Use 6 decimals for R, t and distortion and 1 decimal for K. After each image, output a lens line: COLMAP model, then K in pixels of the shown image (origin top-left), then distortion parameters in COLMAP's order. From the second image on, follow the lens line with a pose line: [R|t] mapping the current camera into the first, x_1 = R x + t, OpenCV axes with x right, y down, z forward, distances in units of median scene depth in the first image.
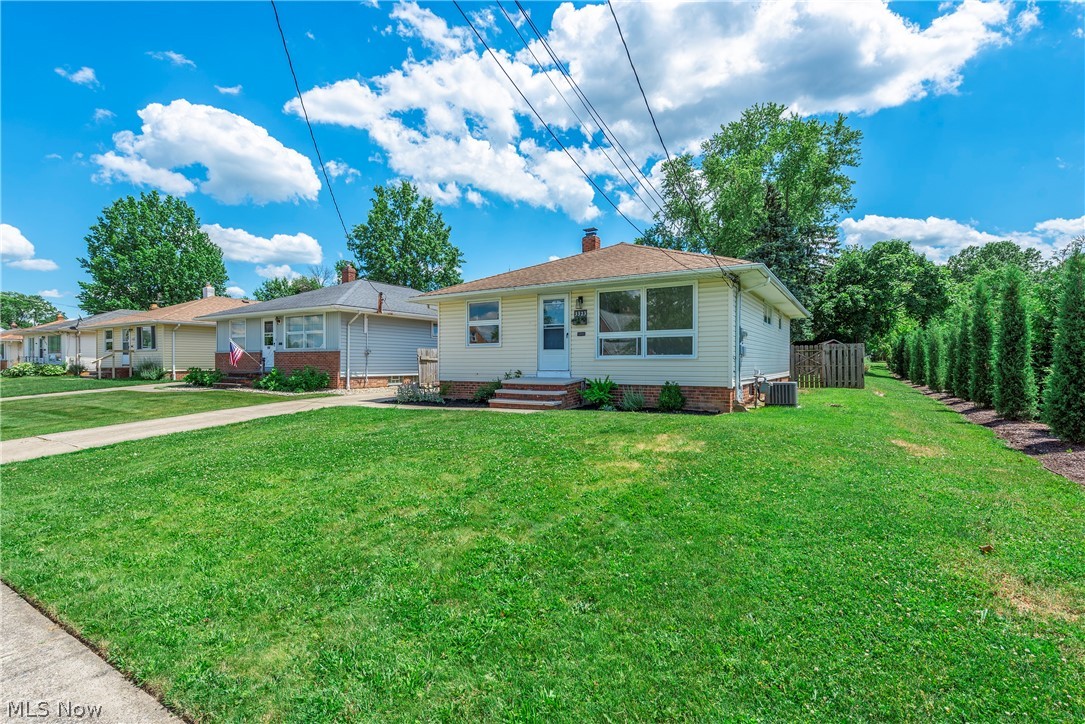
lens RADIAL K [[505.2, 0, 542.5], [0, 505.2, 362.0], [0, 0, 1]] dist [-0.000135, 0.000001]
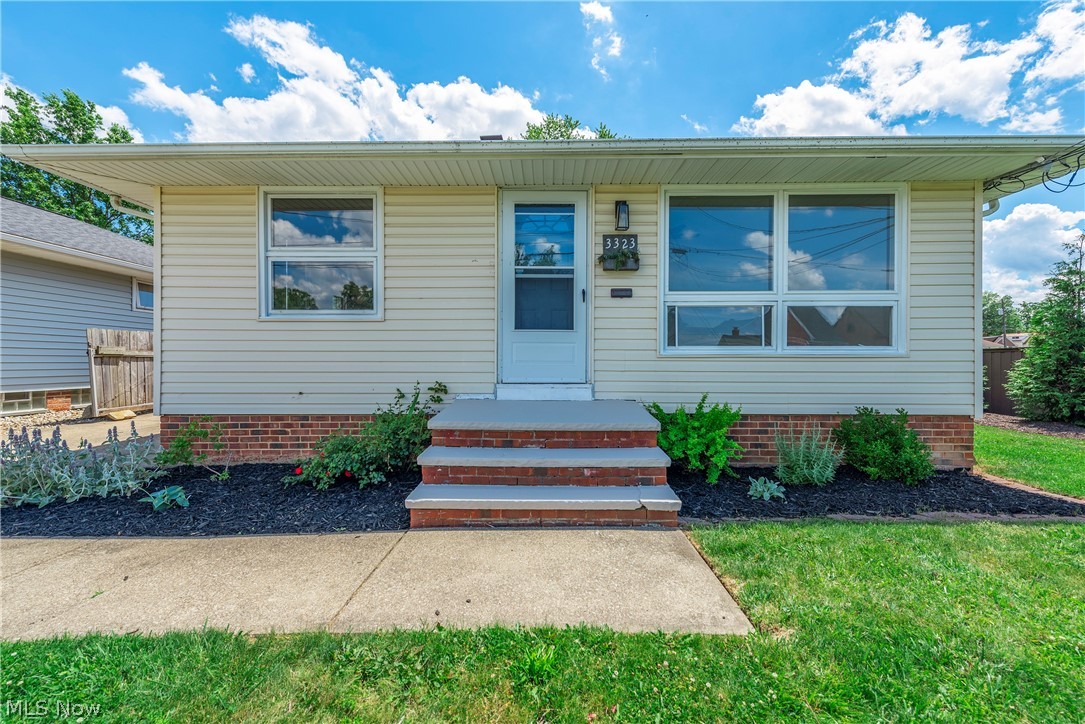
lens RADIAL K [[426.6, 0, 542.5], [0, 426.6, 365.7], [0, 0, 1]] dist [0.012323, -0.004703]
pose [[0.857226, -0.004631, 0.514919, -0.155569], [-0.002403, 0.999913, 0.012995, -0.001027], [-0.514934, -0.012377, 0.857140, 0.726389]]
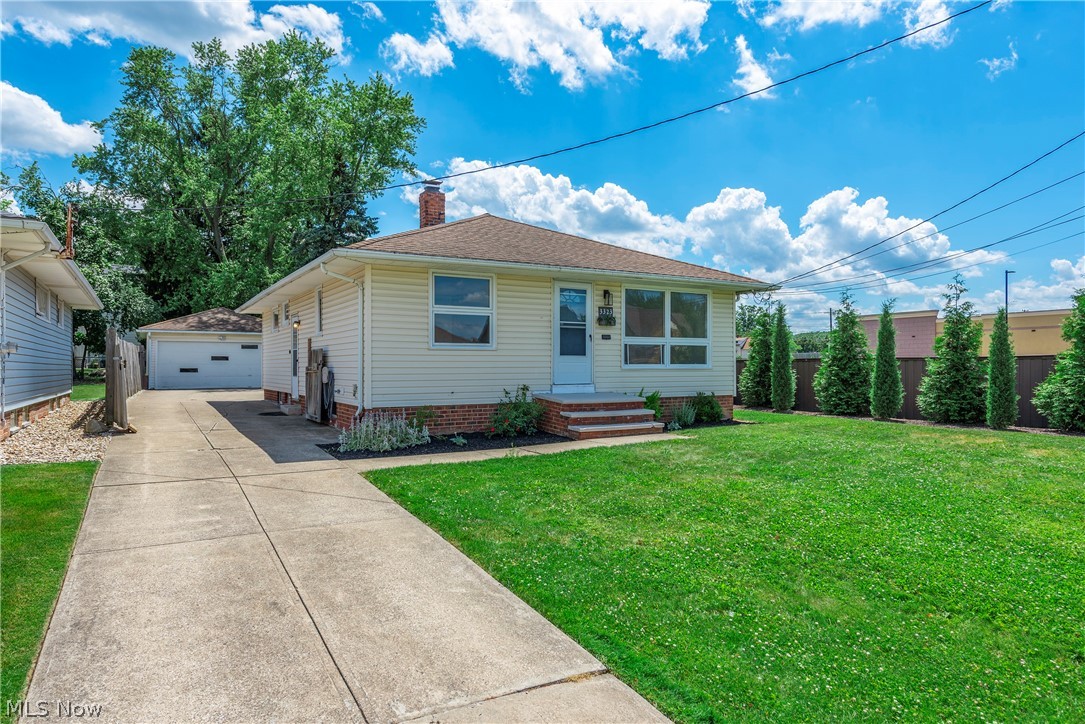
lens RADIAL K [[663.5, 0, 542.5], [0, 663.5, 362.0], [0, 0, 1]] dist [-0.018446, 0.000241]
pose [[0.461443, 0.005253, 0.887154, -0.888108], [-0.000468, 0.999984, -0.005678, -0.010086], [-0.887170, 0.002205, 0.461438, 0.599017]]
